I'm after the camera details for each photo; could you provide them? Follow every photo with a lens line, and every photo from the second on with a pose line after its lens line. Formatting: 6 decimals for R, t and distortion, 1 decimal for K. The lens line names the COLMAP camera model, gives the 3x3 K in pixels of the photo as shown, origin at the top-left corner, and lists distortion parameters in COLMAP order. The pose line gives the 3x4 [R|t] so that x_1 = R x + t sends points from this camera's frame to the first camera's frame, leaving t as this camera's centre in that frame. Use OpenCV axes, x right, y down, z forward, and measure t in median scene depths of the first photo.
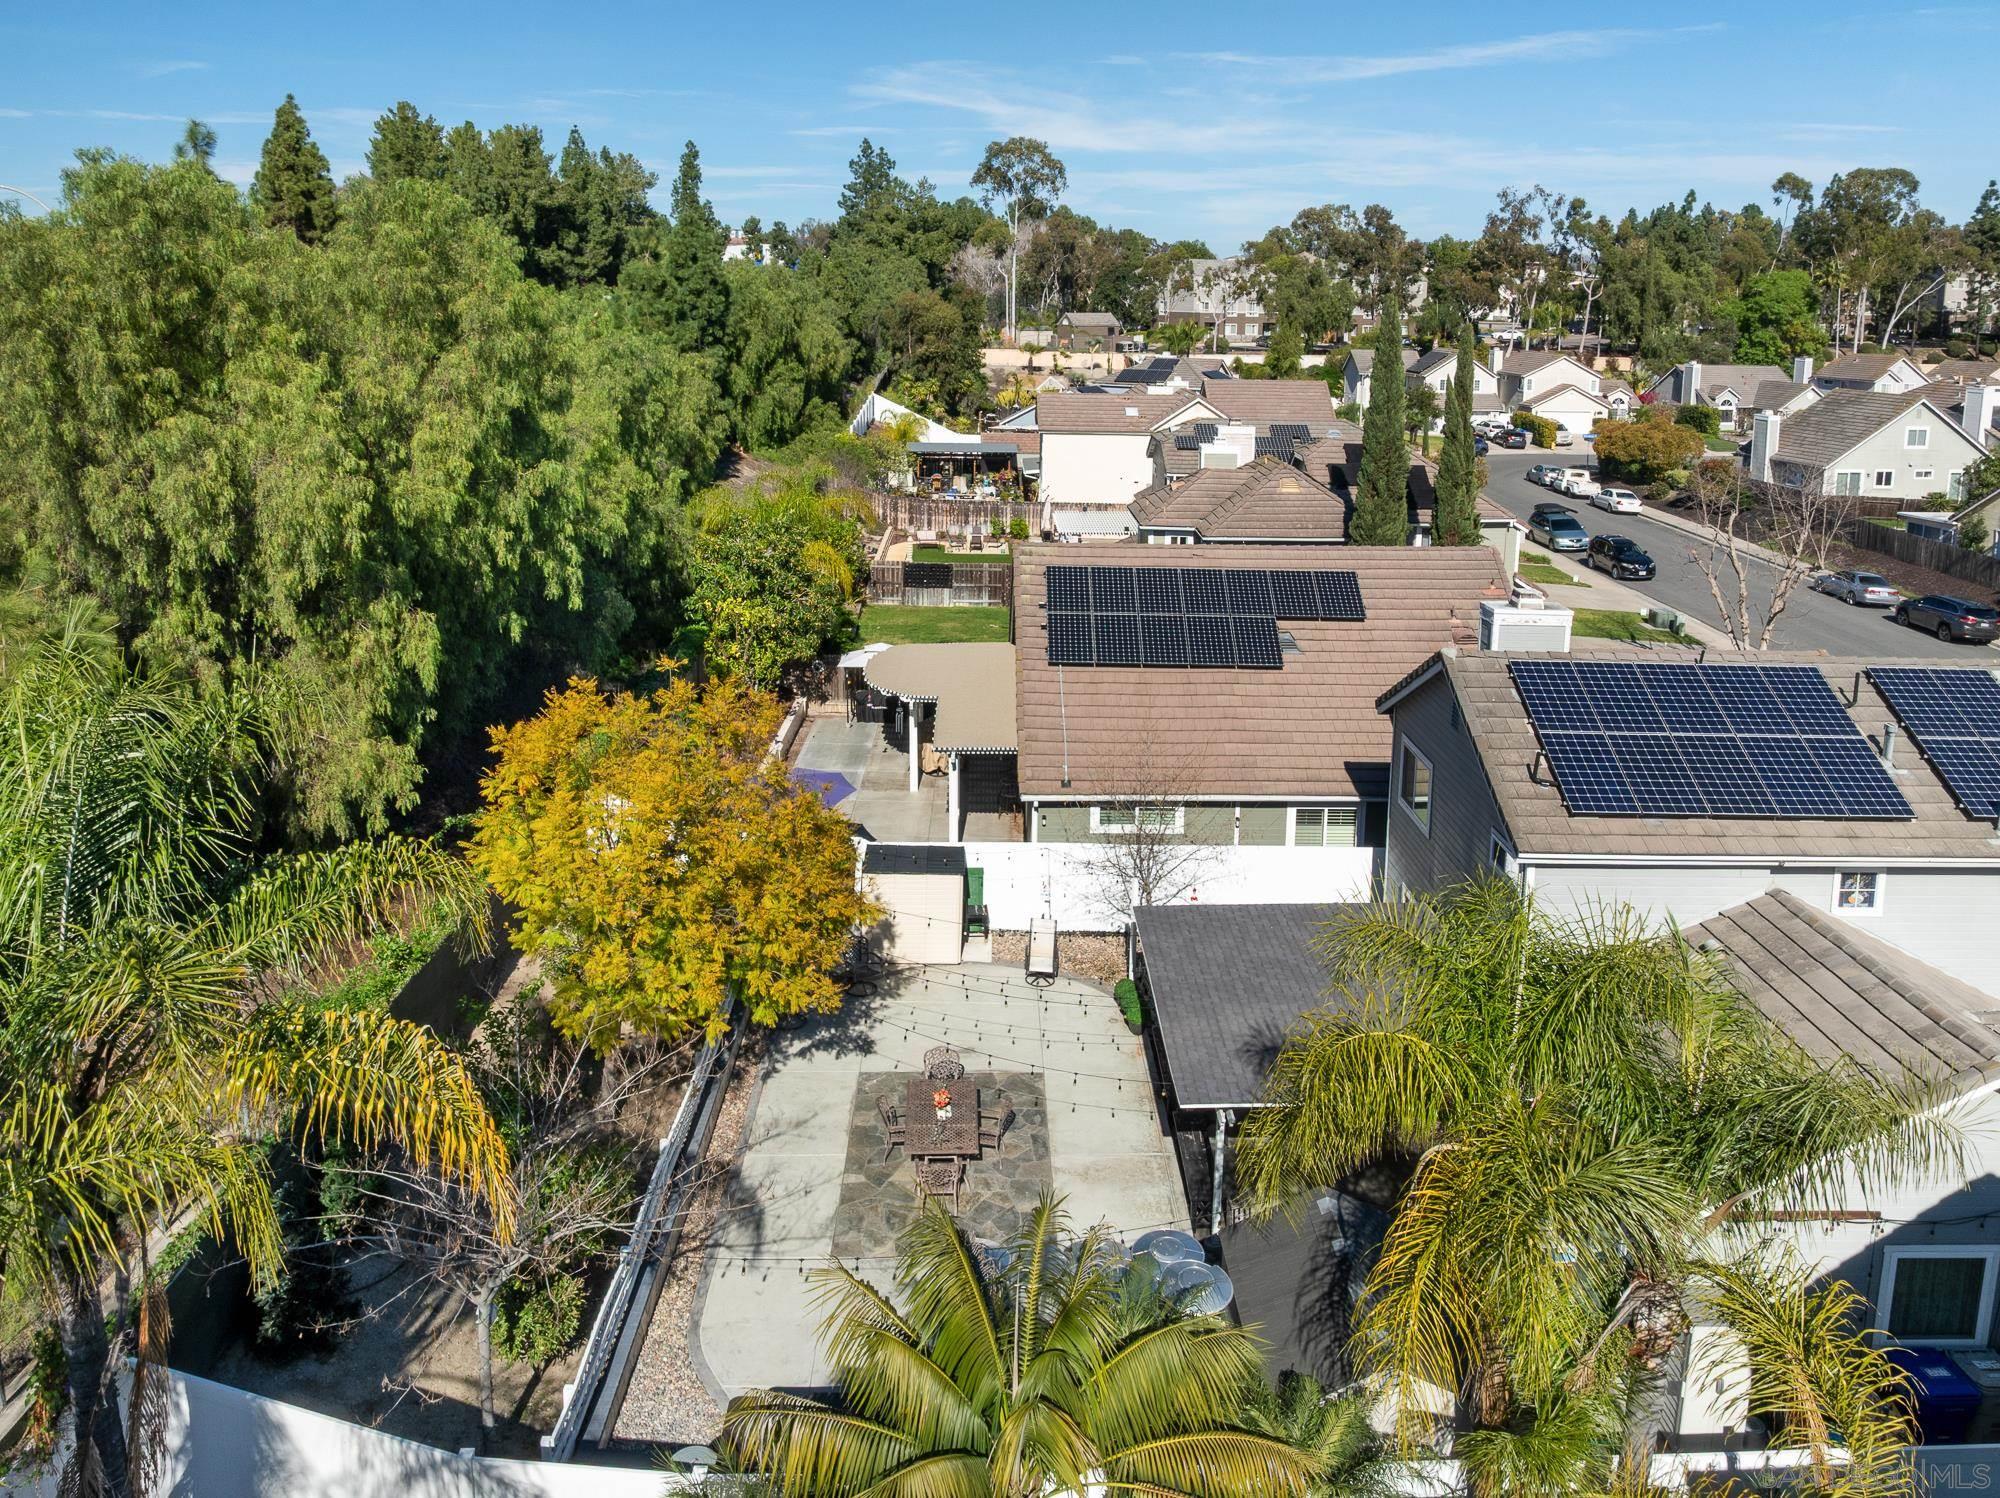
lens RADIAL K [[1625.7, 0, 1000.0], [0, 1625.7, 749.0], [0, 0, 1]] dist [-0.001716, -0.067185]
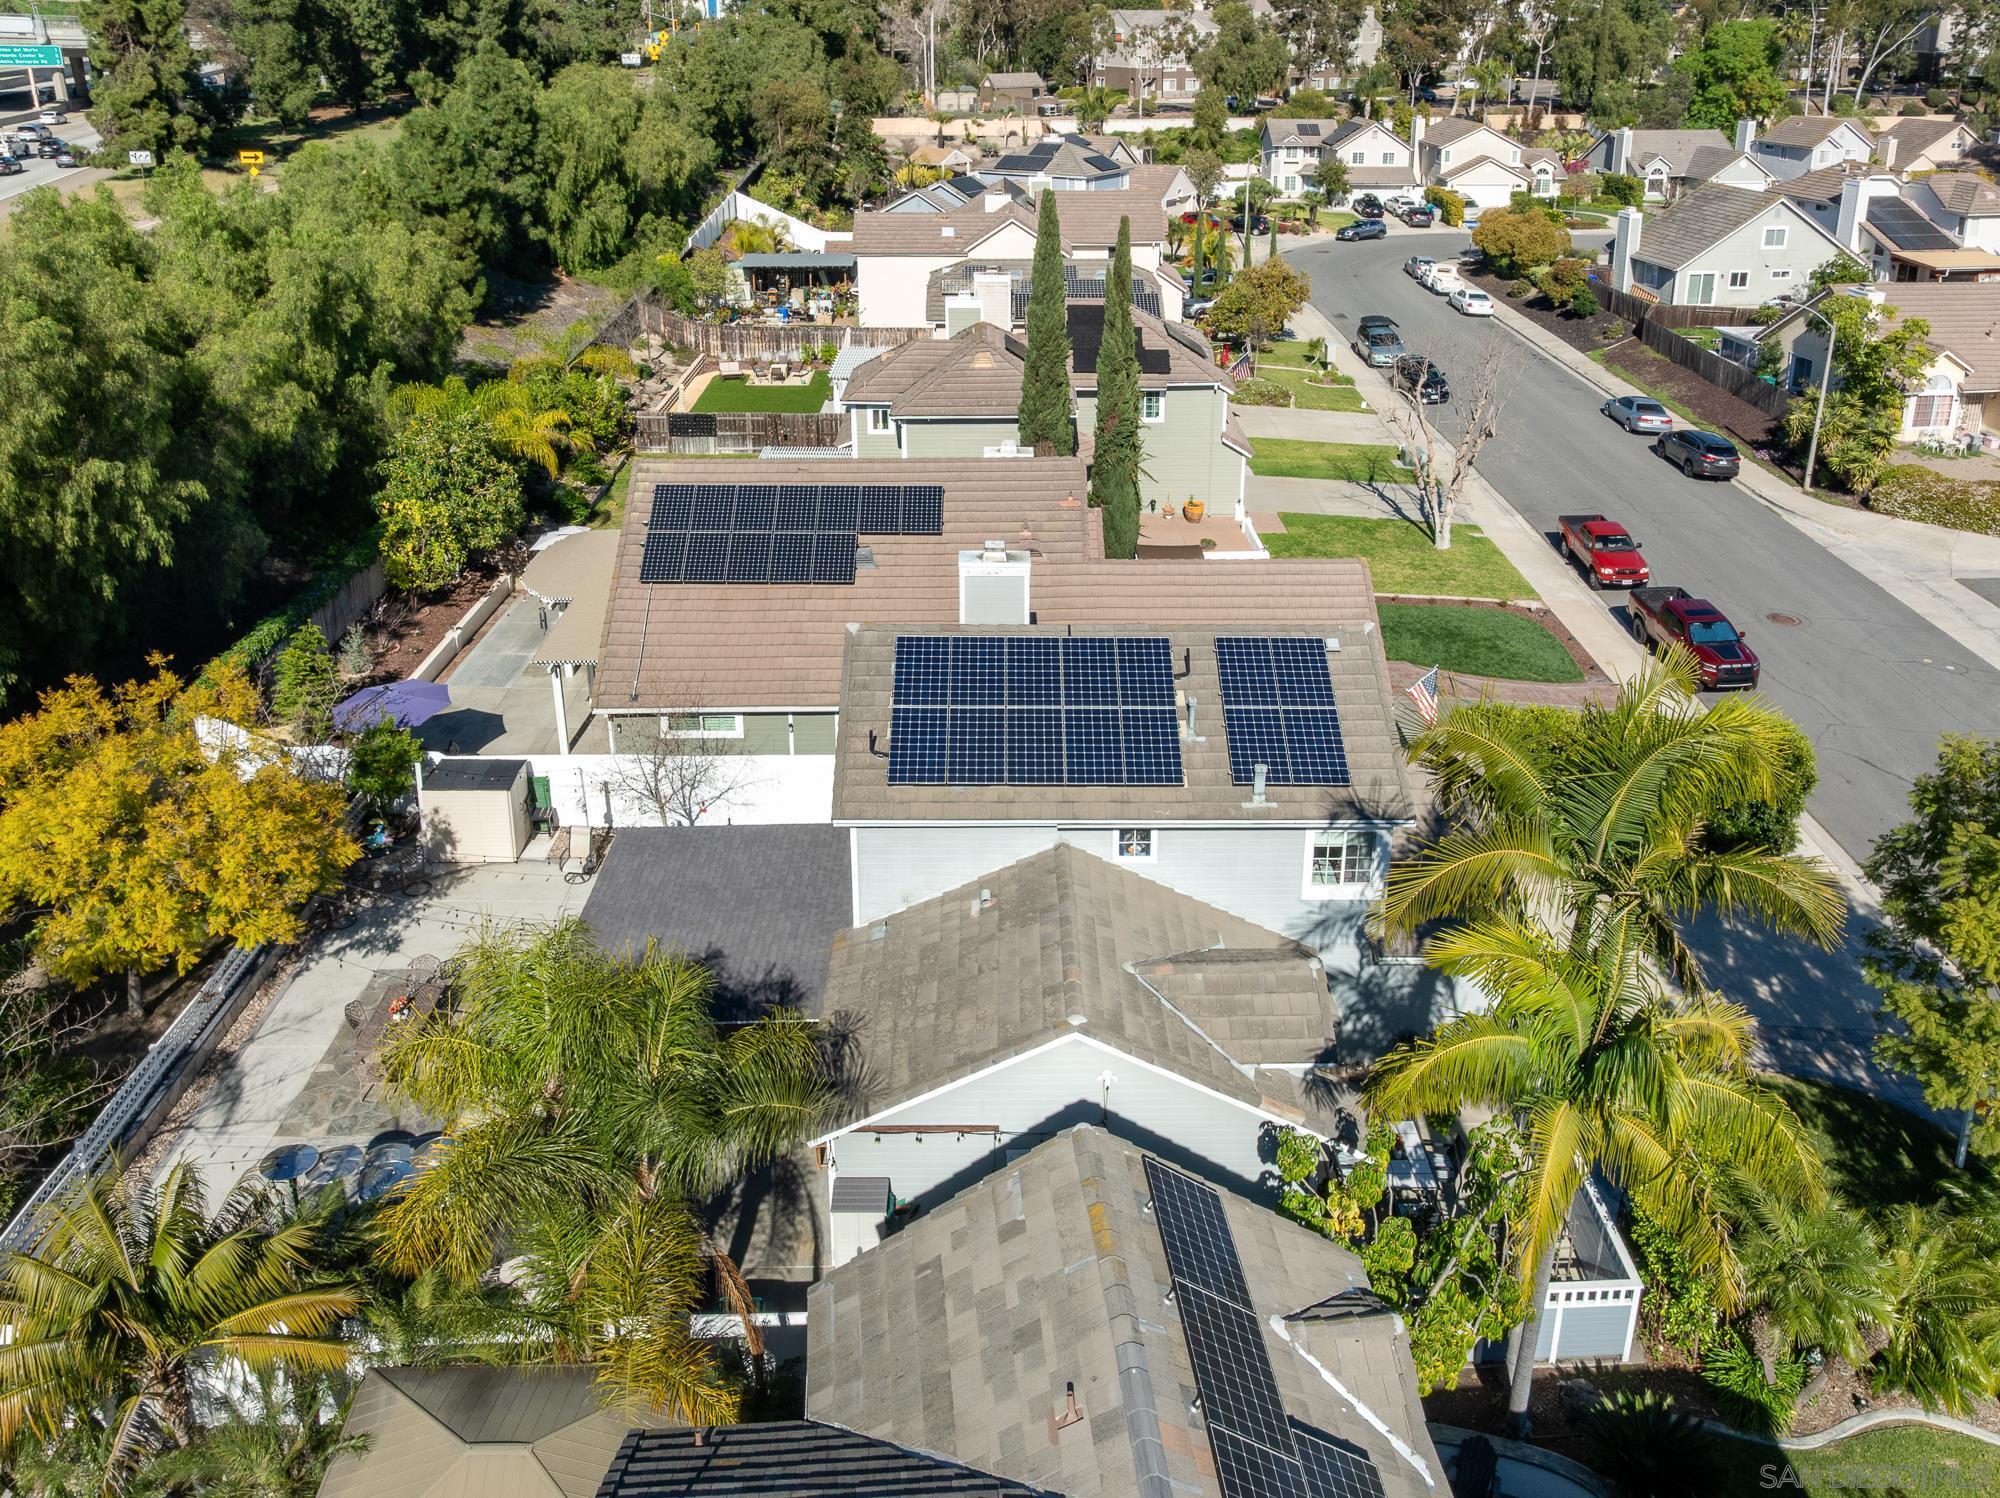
lens RADIAL K [[1641.8, 0, 1030.3], [0, 1641.8, 750.1], [0, 0, 1]] dist [-0.063182, 0.060054]
pose [[0.999997, -0.000953, 0.002256, 0.119759], [0.000575, 0.986806, 0.161904, -0.048580], [-0.002381, -0.161902, 0.986804, -0.056094]]
